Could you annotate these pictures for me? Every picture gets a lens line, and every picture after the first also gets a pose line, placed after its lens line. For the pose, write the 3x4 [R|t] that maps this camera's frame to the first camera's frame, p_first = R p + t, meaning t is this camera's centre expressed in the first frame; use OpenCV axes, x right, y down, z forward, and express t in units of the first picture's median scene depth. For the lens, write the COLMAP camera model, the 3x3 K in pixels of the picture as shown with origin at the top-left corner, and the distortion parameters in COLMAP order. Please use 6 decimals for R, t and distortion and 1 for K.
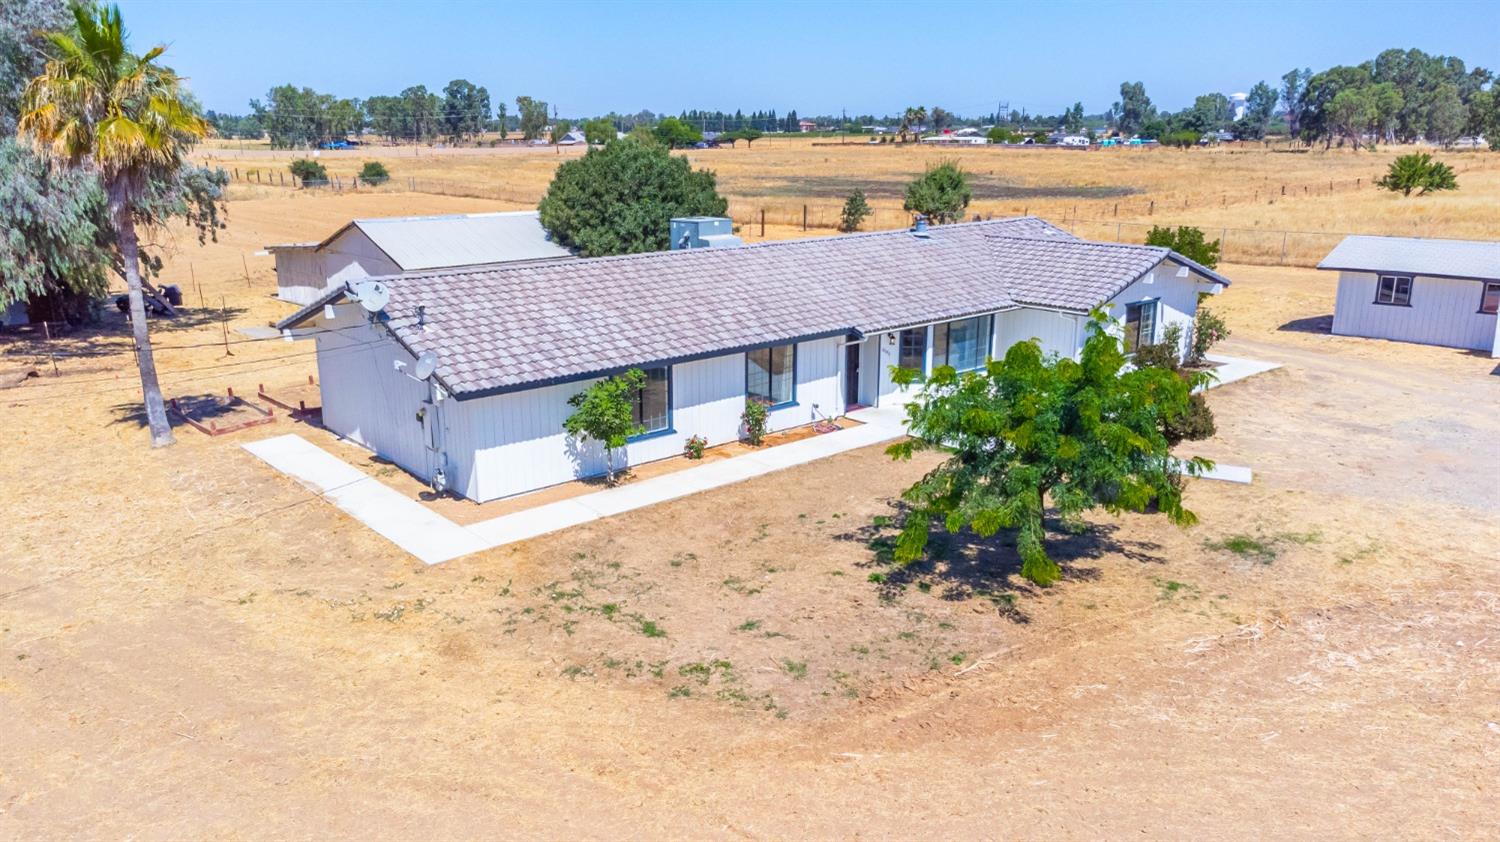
lens RADIAL K [[1084.0, 0, 750.0], [0, 1084.0, 421.0], [0, 0, 1]] dist [0.049092, 0.000202]
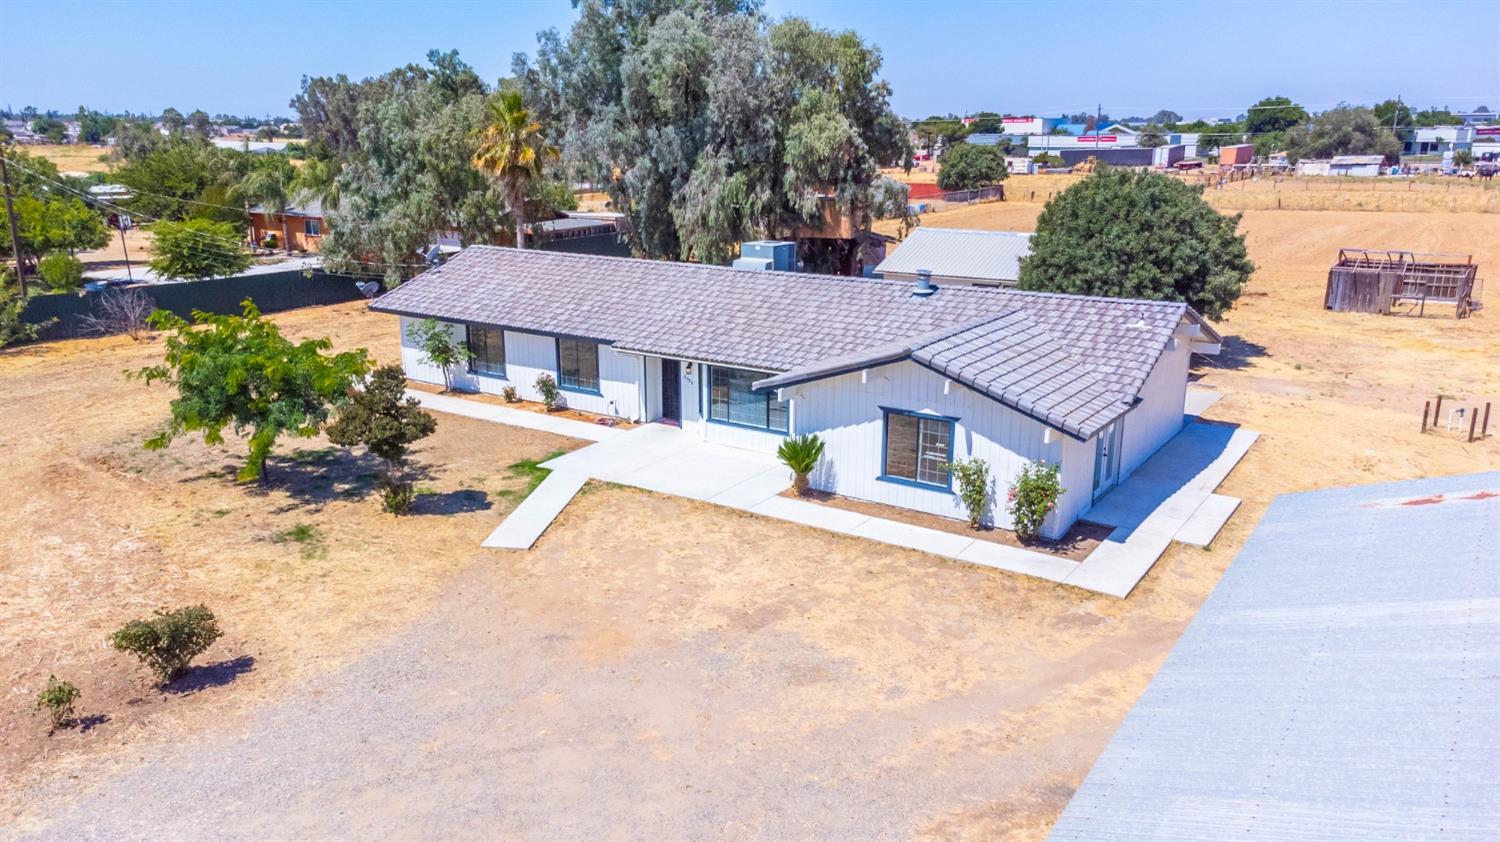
lens RADIAL K [[1150.7, 0, 750.0], [0, 1150.7, 421.0], [0, 0, 1]] dist [0.077594, 0.001420]
pose [[0.249174, 0.255028, -0.934277, 1.522272], [-0.240326, 0.950812, 0.195447, -0.328268], [0.938166, 0.175830, 0.298208, 0.923993]]
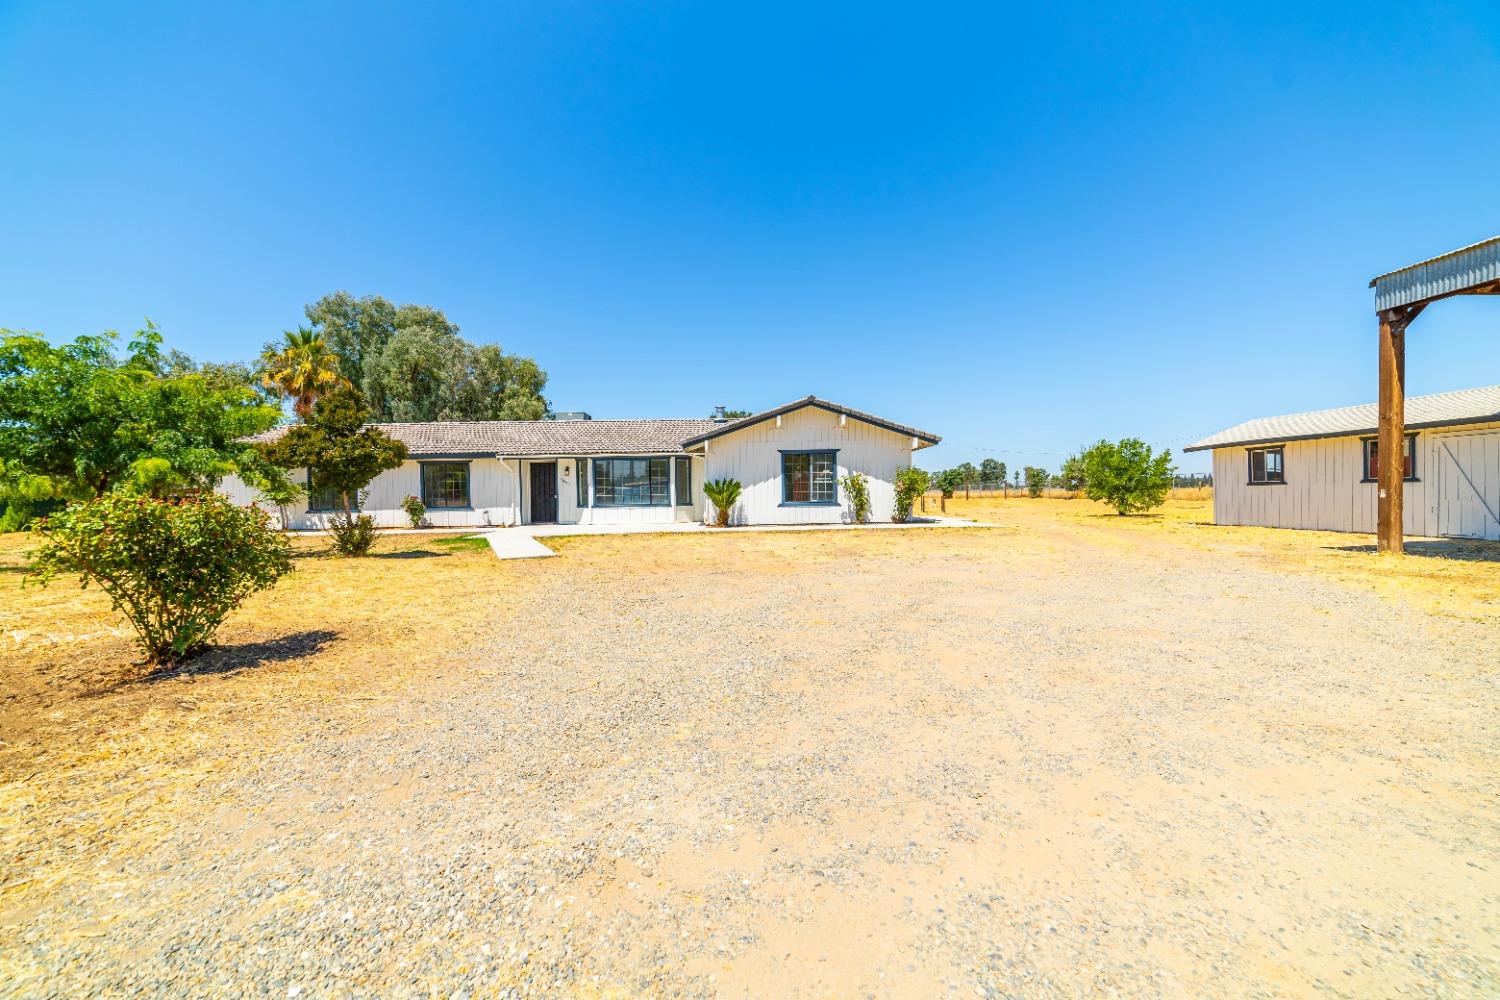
lens RADIAL K [[579.2, 0, 750.7], [0, 579.2, 493.4], [0, 0, 1]] dist [-0.020562, 0.005695]
pose [[0.777596, -0.017007, -0.628534, 0.929675], [-0.139656, 0.969993, -0.199023, 0.084034], [0.613058, 0.242538, 0.751888, 0.774379]]
